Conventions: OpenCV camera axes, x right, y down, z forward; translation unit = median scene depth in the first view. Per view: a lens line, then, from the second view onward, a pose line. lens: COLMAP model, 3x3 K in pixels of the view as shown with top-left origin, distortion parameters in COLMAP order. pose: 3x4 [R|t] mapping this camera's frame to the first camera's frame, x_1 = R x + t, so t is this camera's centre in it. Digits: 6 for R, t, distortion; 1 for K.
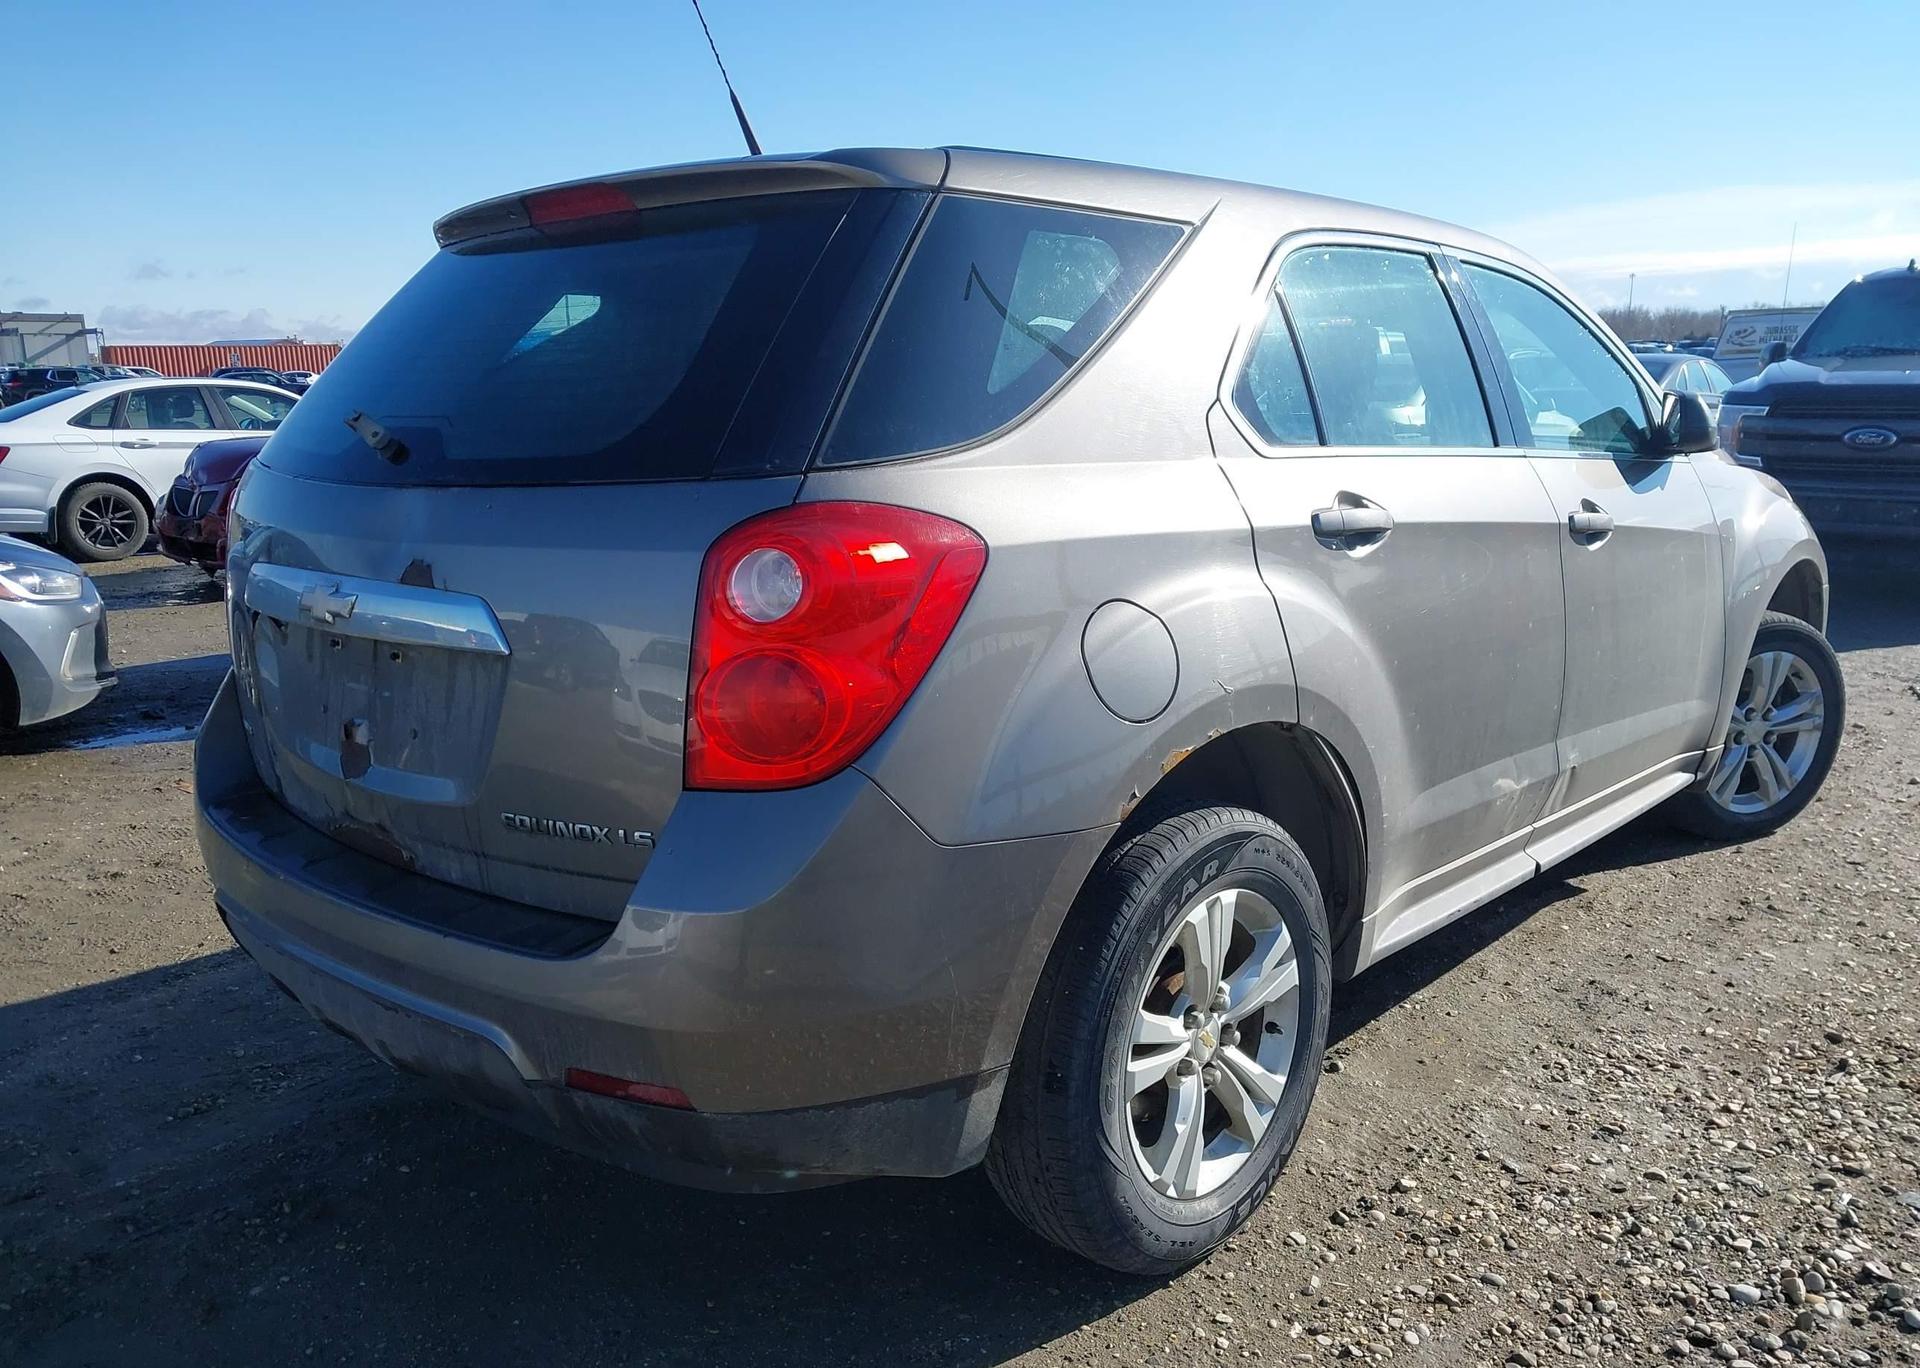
lens RADIAL K [[1482.0, 0, 996.8], [0, 1482.0, 712.7], [0, 0, 1]] dist [0.030386, -0.030755]
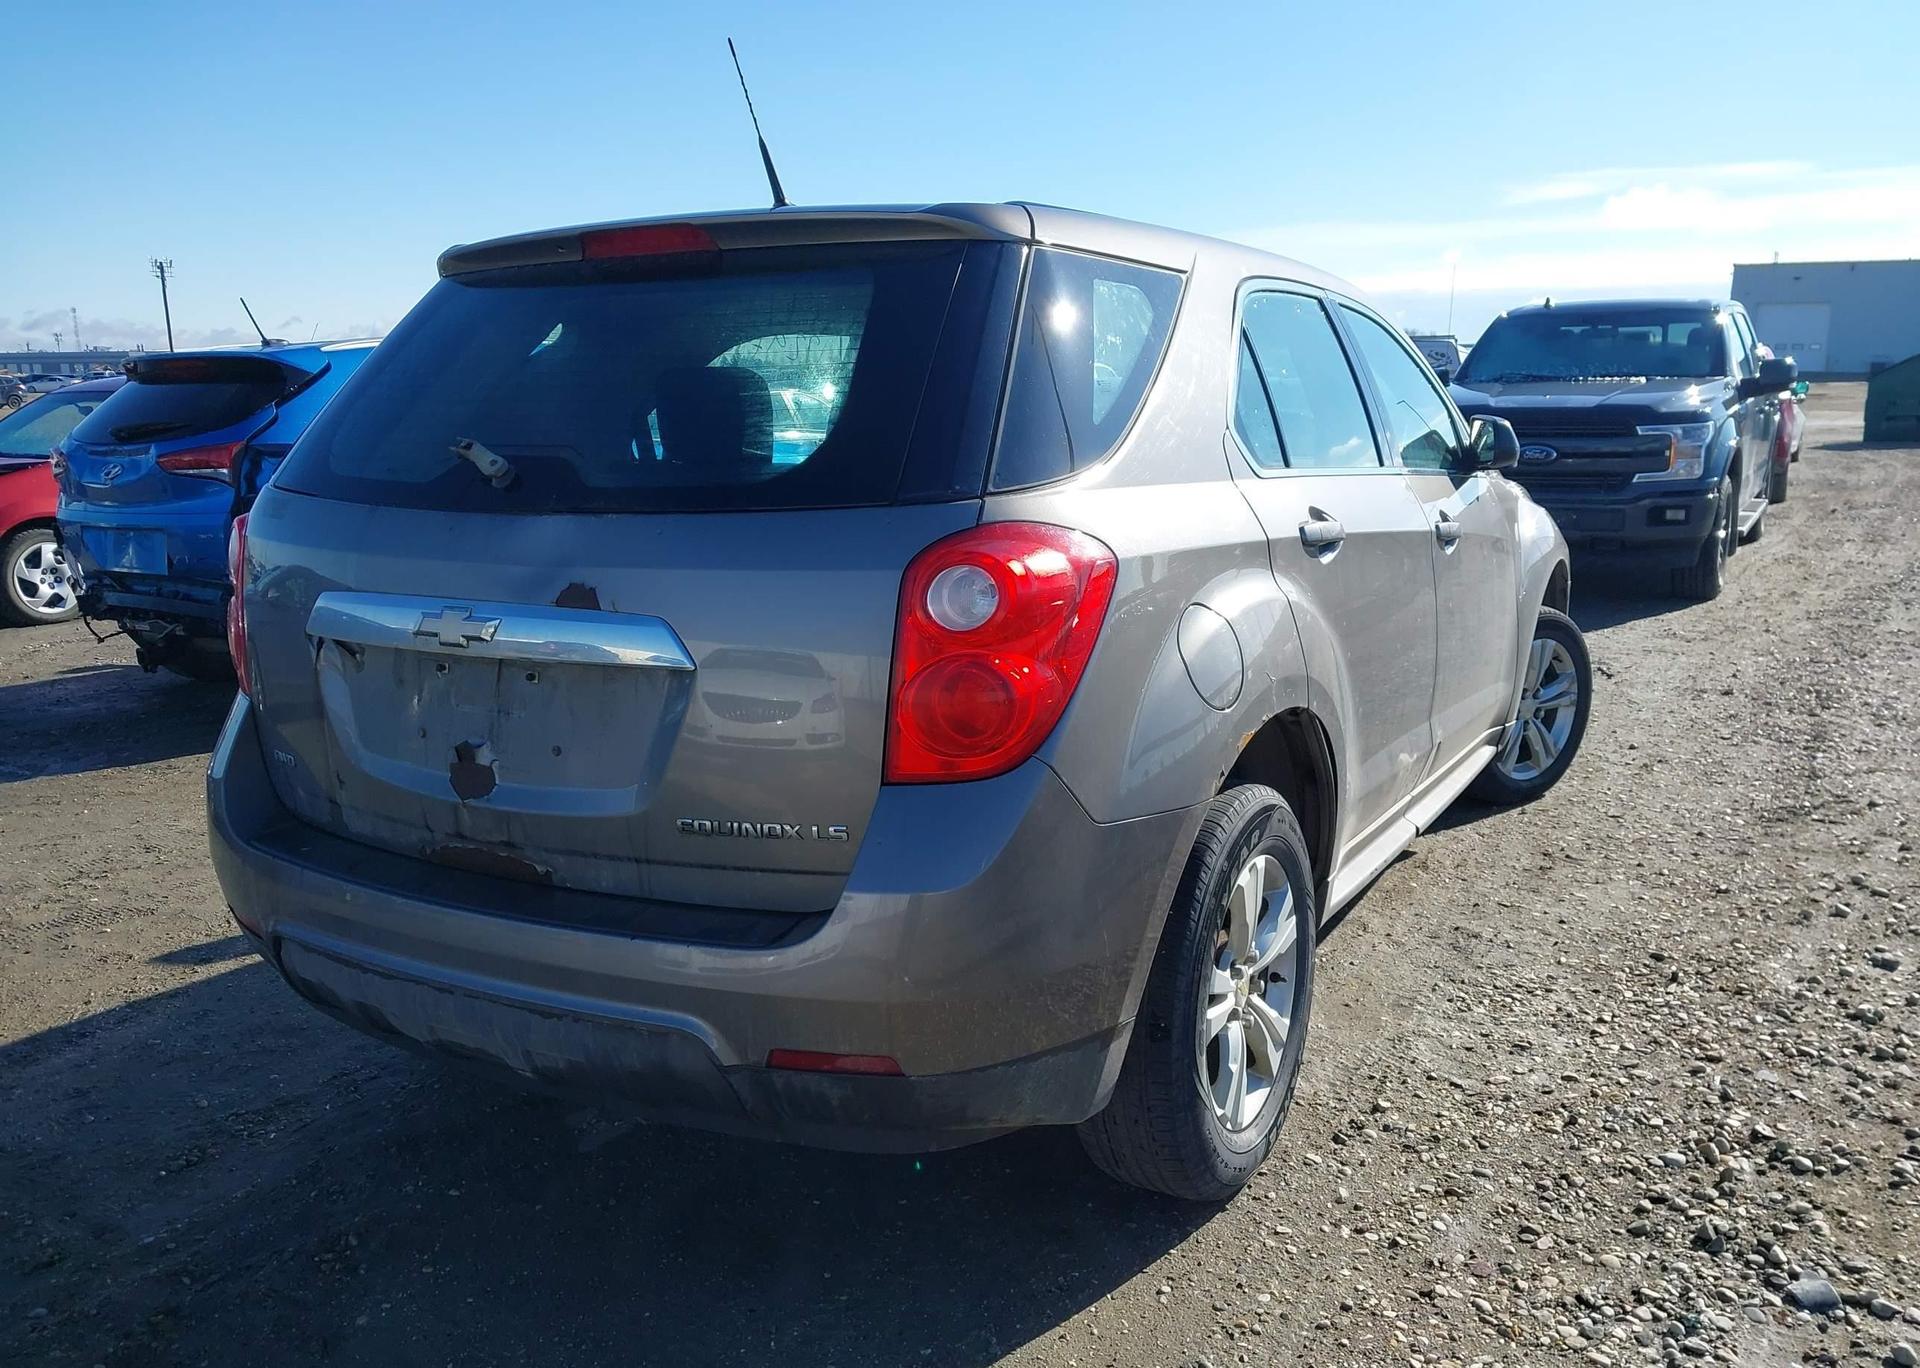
lens RADIAL K [[1482.0, 0, 987.8], [0, 1482.0, 708.0], [0, 0, 1]] dist [0.030386, -0.030755]
pose [[0.975062, -0.041556, 0.218007, -0.295528], [0.044428, 0.998978, -0.008286, 0.005836], [-0.217440, 0.017765, 0.975912, -0.072515]]
